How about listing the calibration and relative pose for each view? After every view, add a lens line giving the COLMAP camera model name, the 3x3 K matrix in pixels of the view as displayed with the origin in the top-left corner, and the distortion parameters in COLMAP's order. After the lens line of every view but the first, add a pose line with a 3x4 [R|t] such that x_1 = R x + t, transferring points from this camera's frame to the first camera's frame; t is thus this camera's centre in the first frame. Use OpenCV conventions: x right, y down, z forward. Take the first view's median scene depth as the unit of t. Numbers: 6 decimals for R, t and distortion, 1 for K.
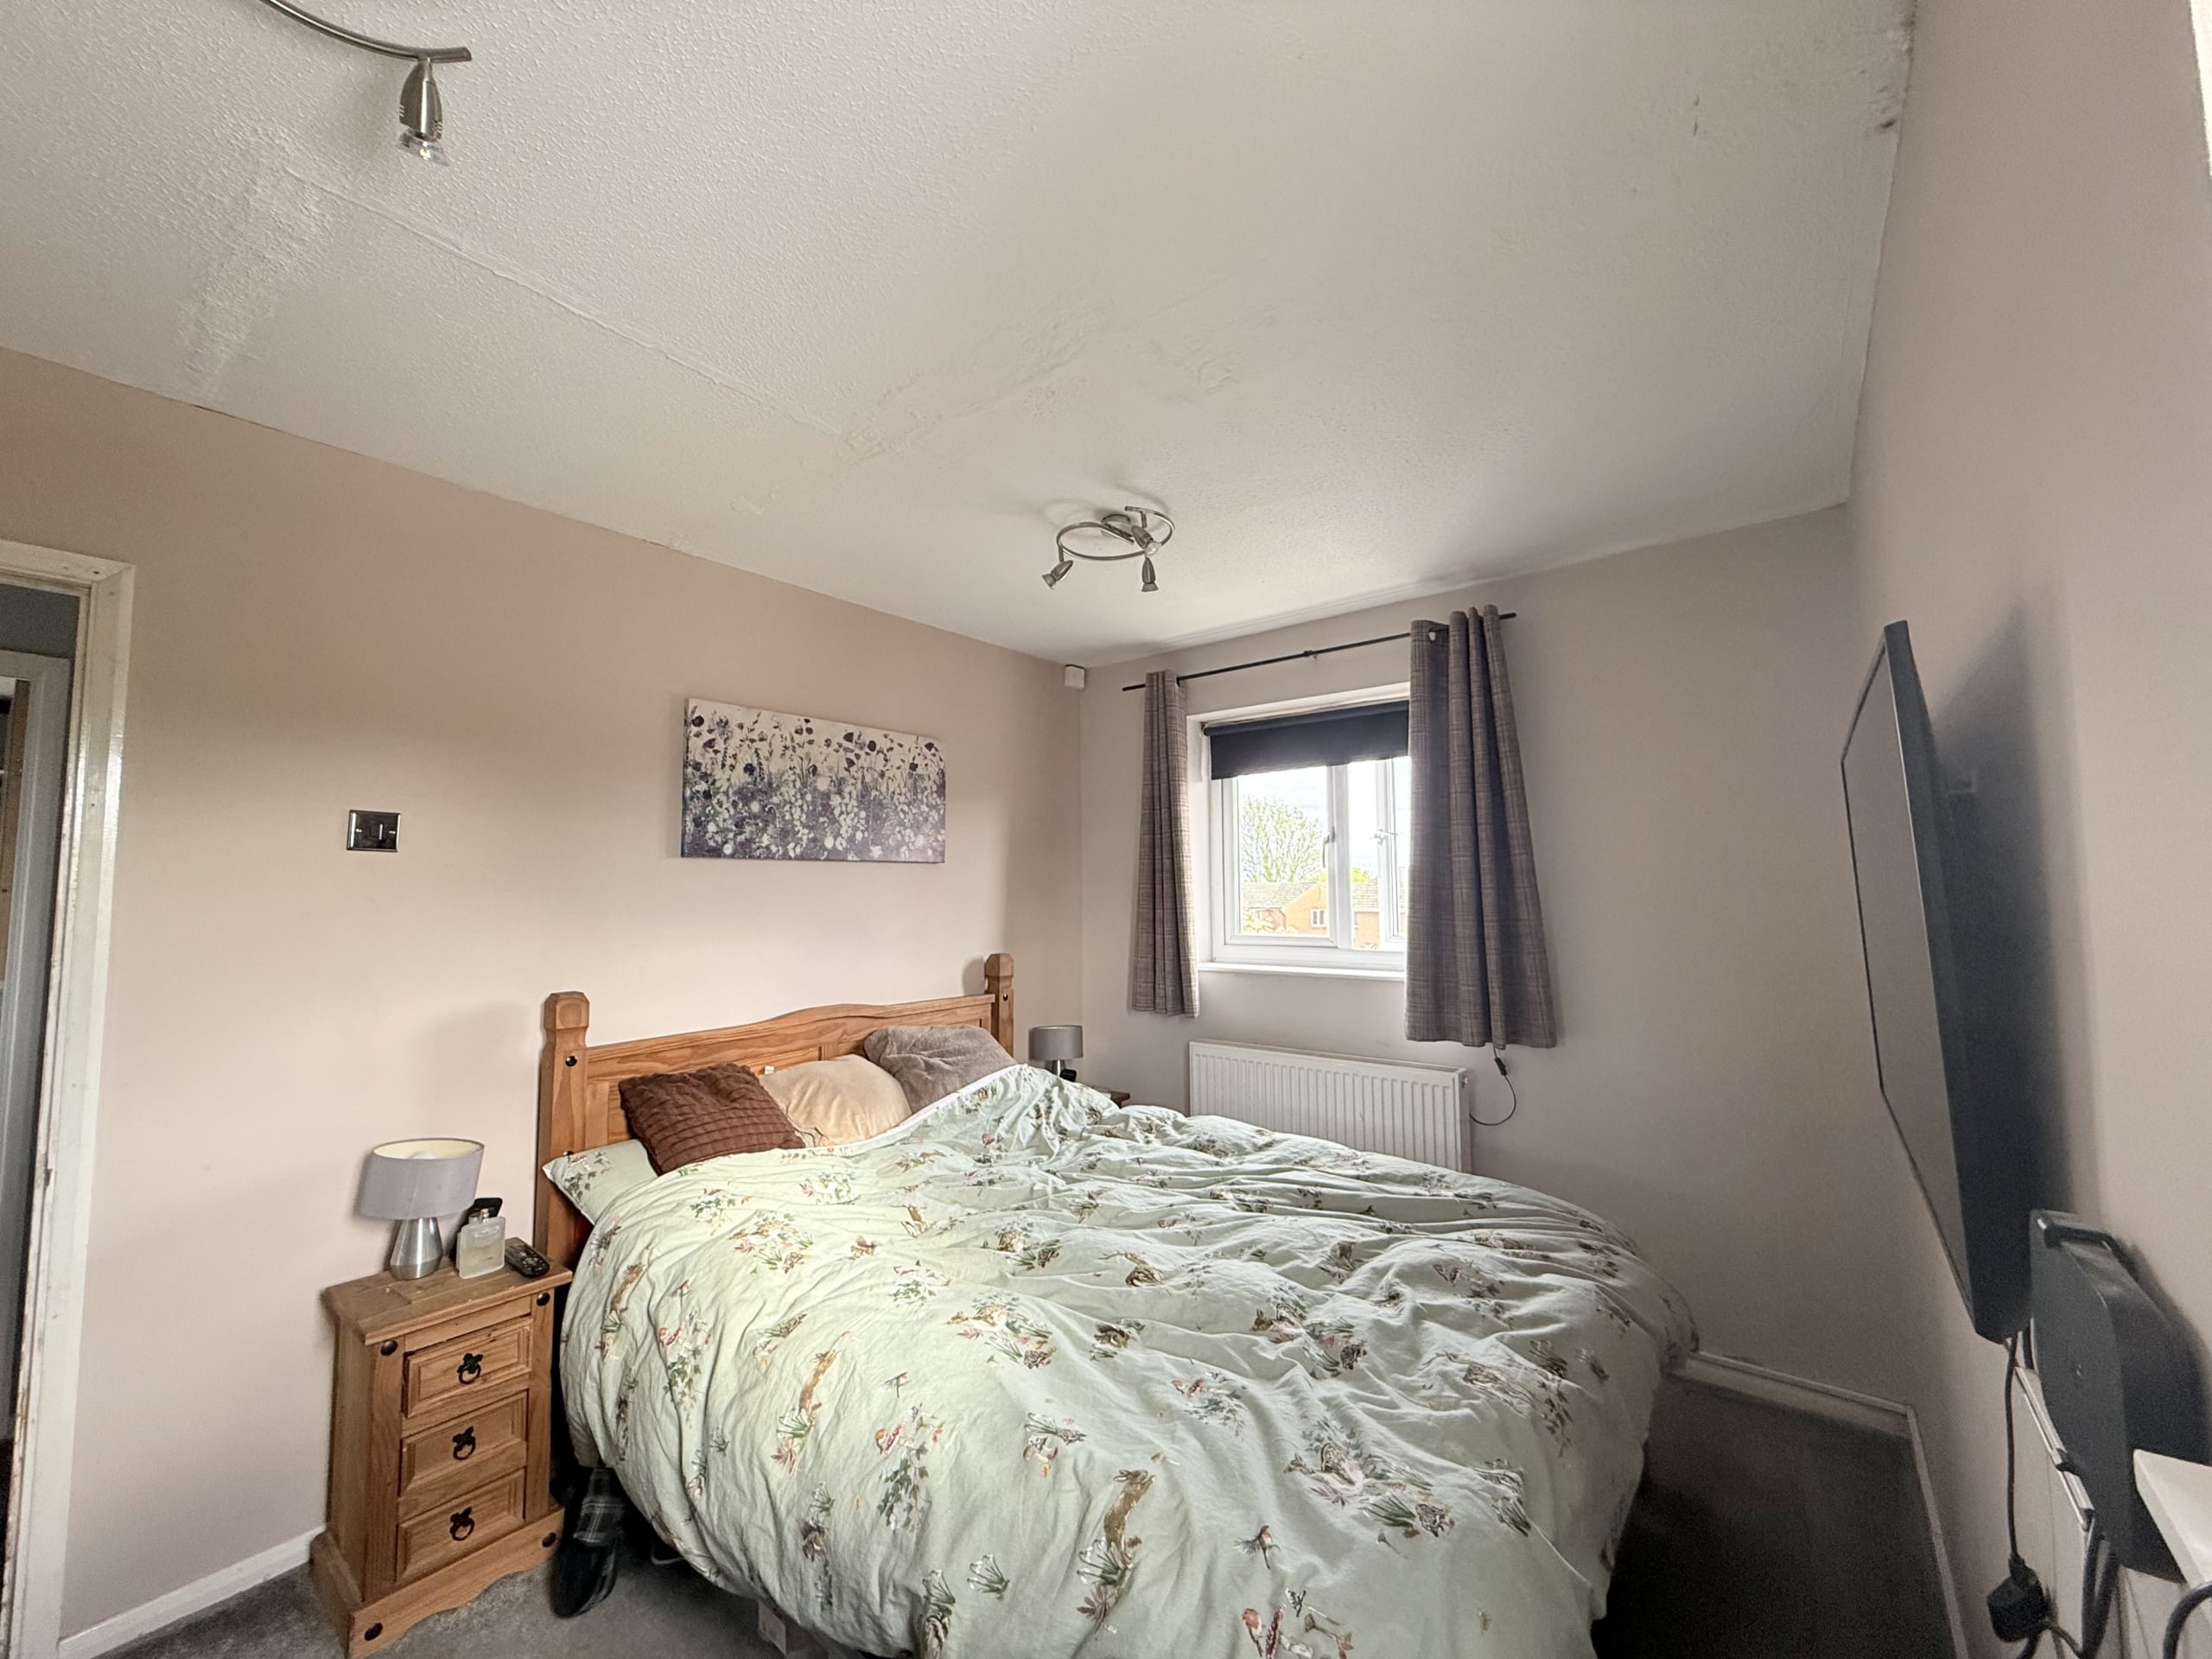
lens RADIAL K [[879.0, 0, 1101.5], [0, 879.0, 830.5], [0, 0, 1]] dist [-0.000631, -0.000015]
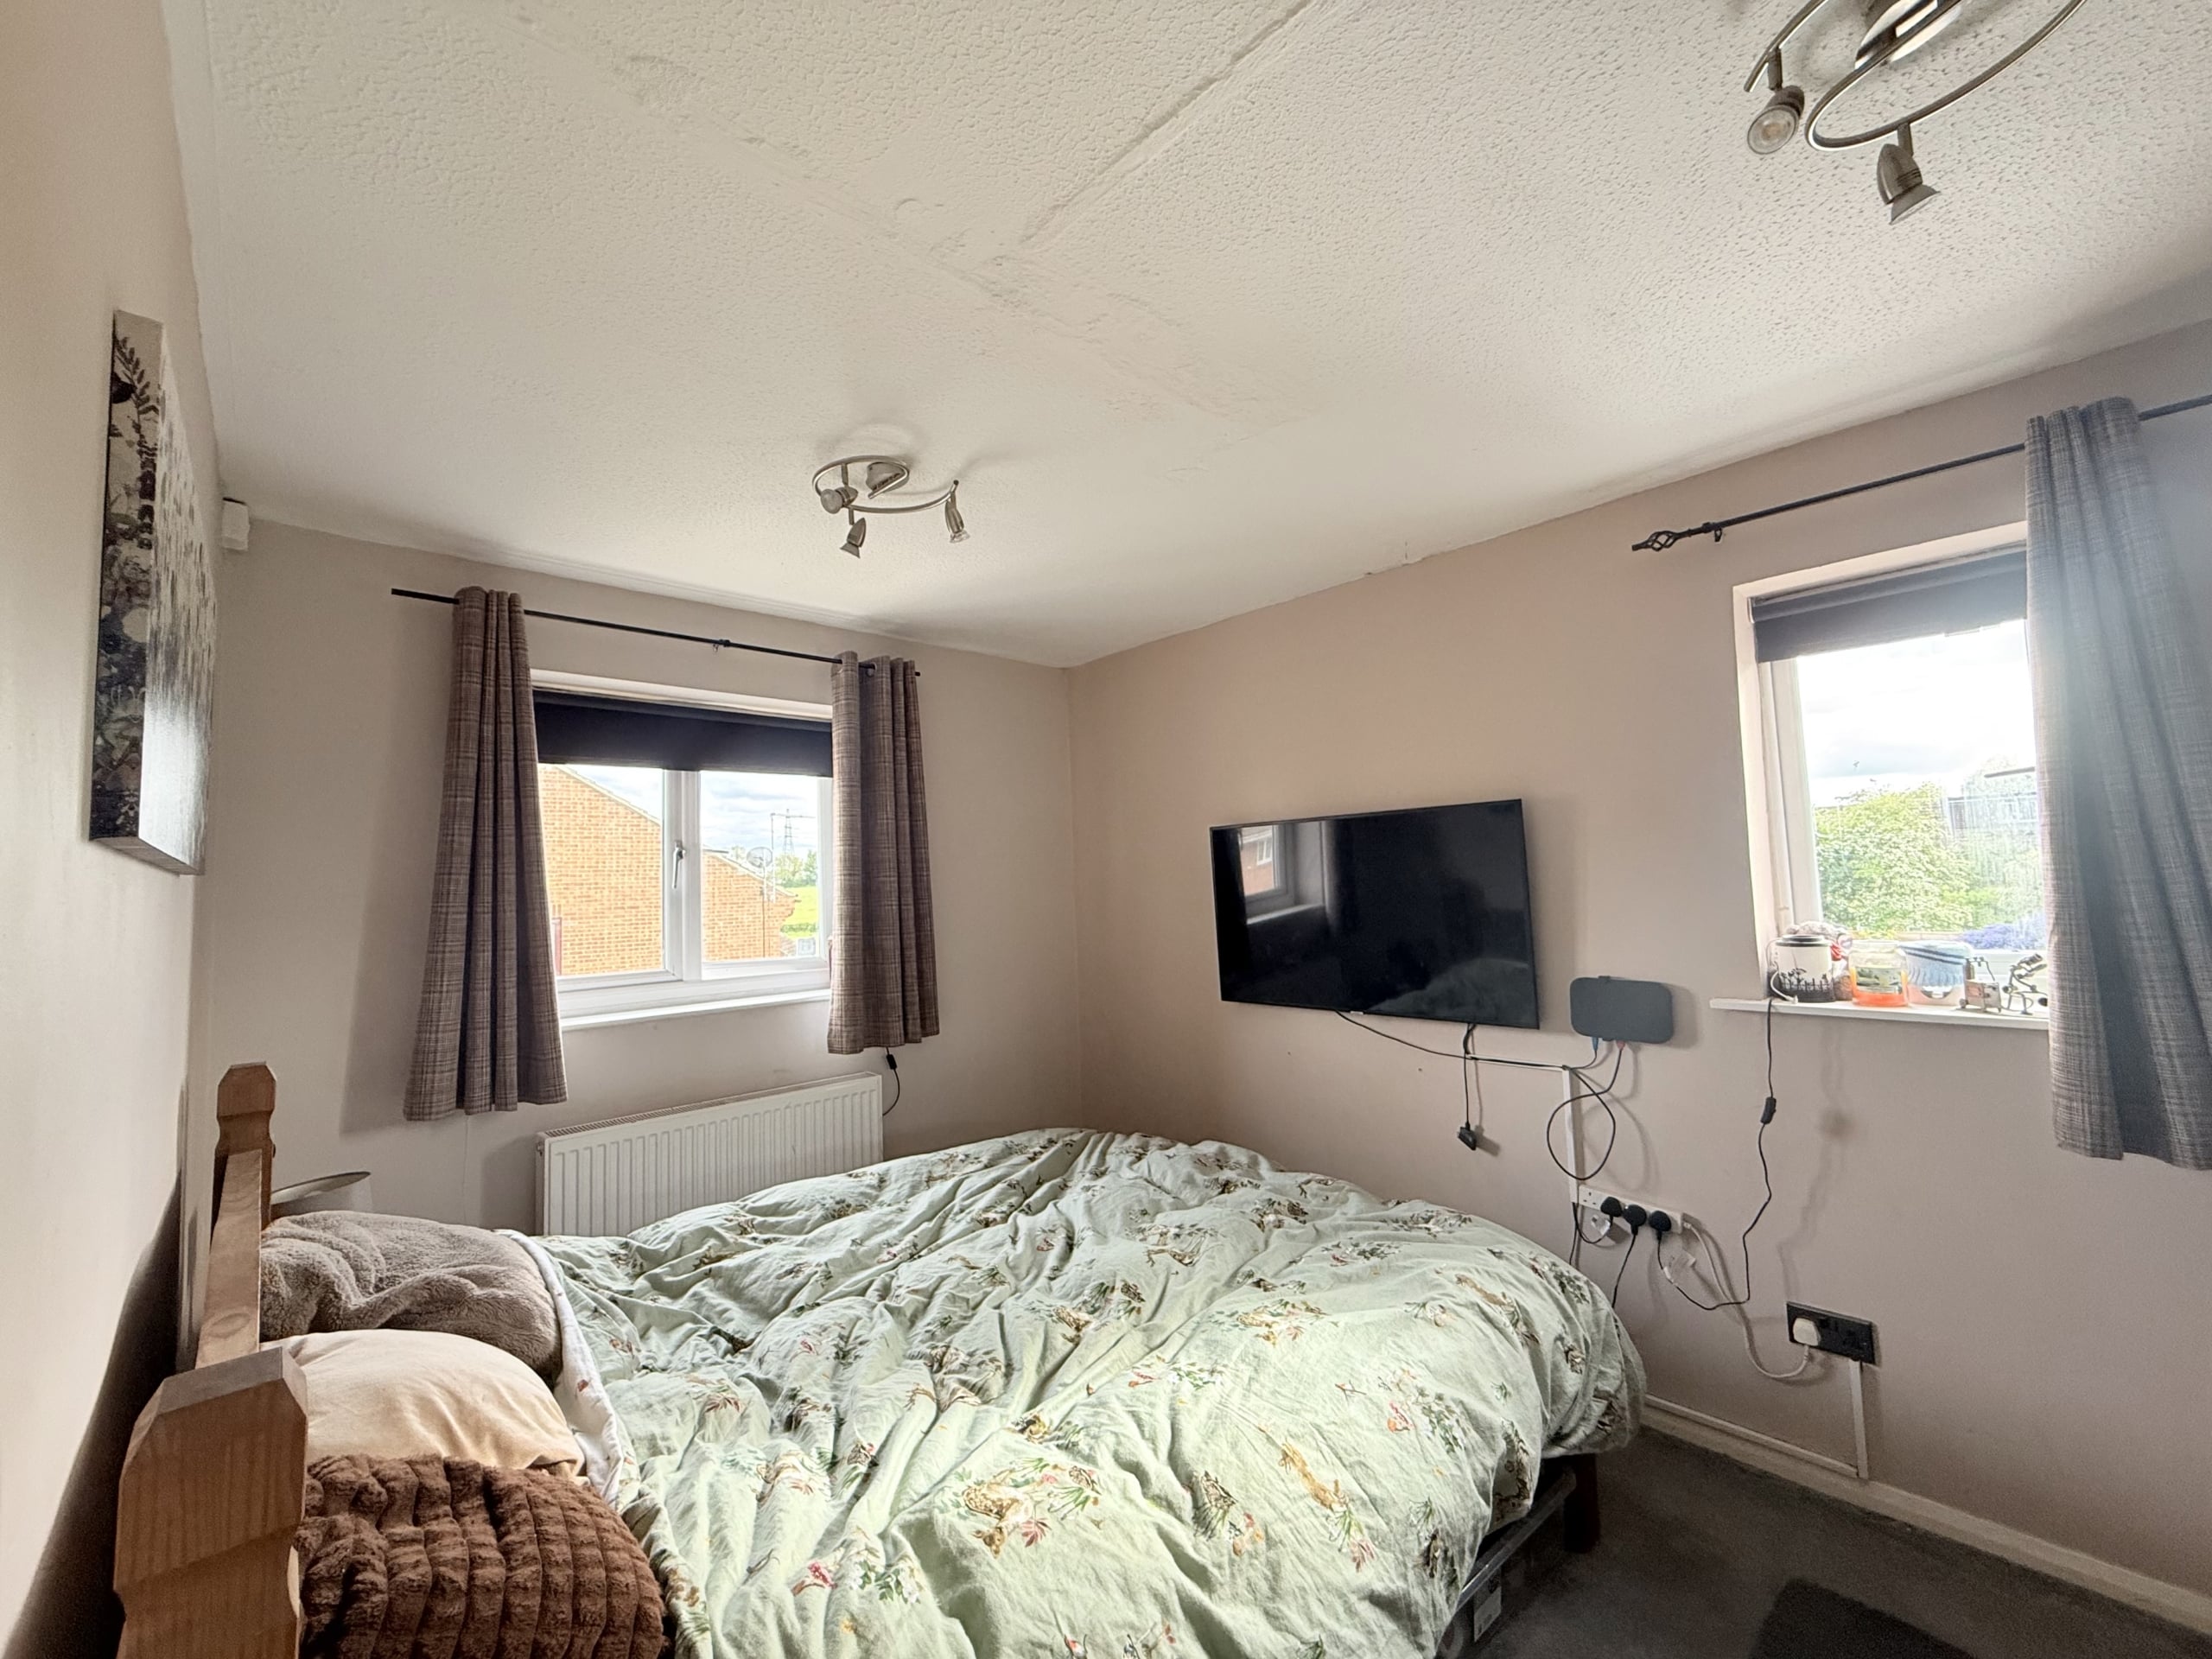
lens RADIAL K [[879.0, 0, 1101.5], [0, 879.0, 830.5], [0, 0, 1]] dist [-0.000631, -0.000015]
pose [[0.143819, 0.066163, 0.987390, -0.781419], [-0.035842, 0.997456, -0.061617, 0.035793], [-0.988955, -0.026528, 0.145824, 0.687079]]
